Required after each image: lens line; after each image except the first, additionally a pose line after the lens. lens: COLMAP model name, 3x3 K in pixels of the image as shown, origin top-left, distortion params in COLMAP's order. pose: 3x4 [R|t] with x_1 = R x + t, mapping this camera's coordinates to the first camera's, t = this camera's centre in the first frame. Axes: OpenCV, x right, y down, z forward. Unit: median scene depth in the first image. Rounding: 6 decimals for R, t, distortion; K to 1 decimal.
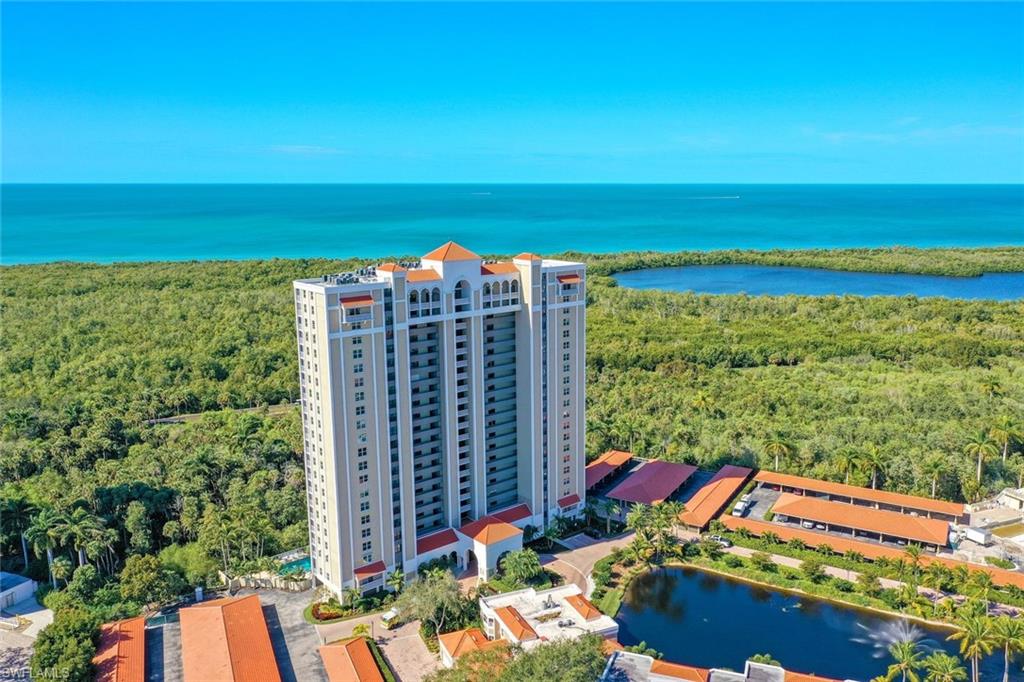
lens RADIAL K [[828.3, 0, 514.3], [0, 828.3, 321.5], [0, 0, 1]] dist [0.000530, -0.000469]
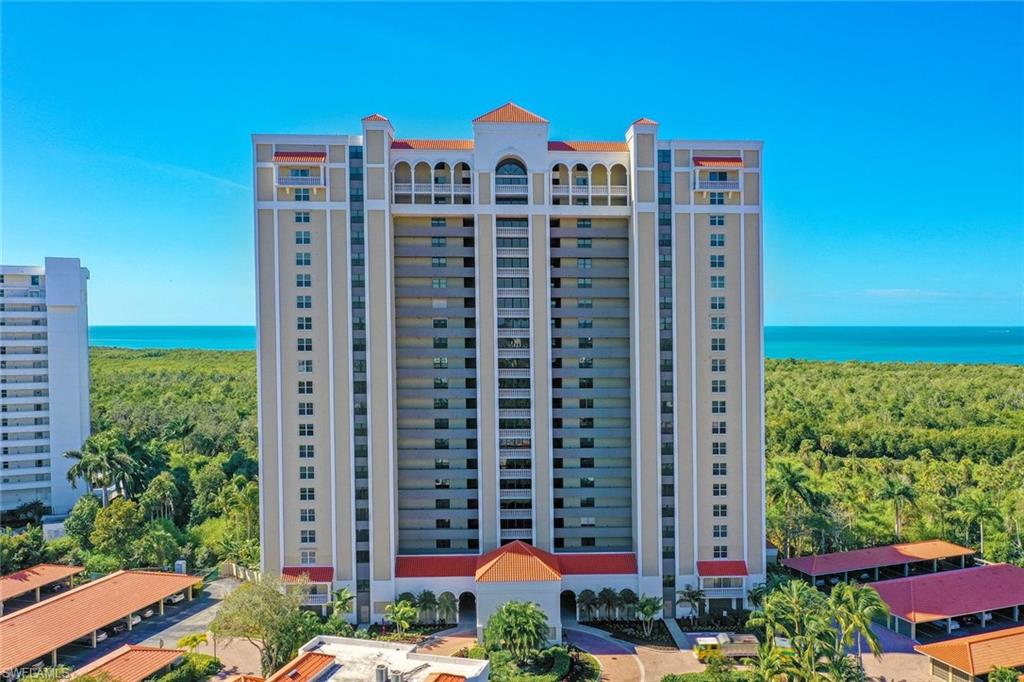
lens RADIAL K [[828.3, 0, 514.3], [0, 828.3, 321.5], [0, 0, 1]] dist [0.000530, -0.000469]
pose [[0.790964, 0.012033, -0.611745, 0.324512], [-0.108404, 0.986746, -0.120753, 0.150620], [0.602184, 0.161827, 0.781784, 0.510566]]
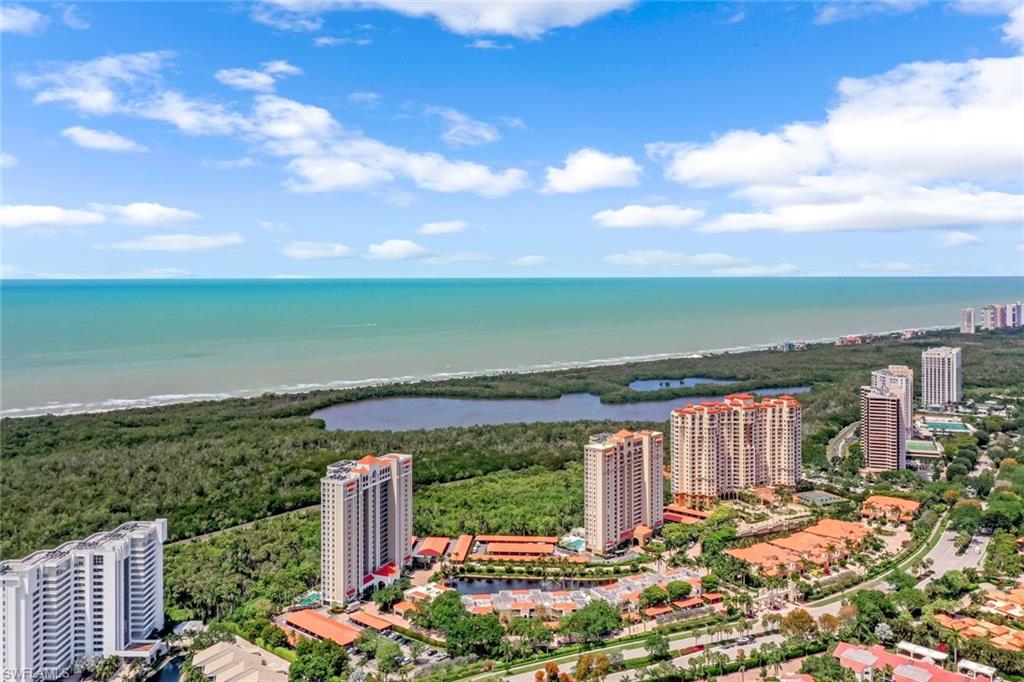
lens RADIAL K [[828.3, 0, 514.3], [0, 828.3, 321.5], [0, 0, 1]] dist [0.000530, -0.000469]
pose [[0.897177, -0.017162, 0.441337, -0.744798], [0.068227, 0.992636, -0.100097, -0.205074], [-0.436369, 0.119916, 0.891741, -1.394737]]
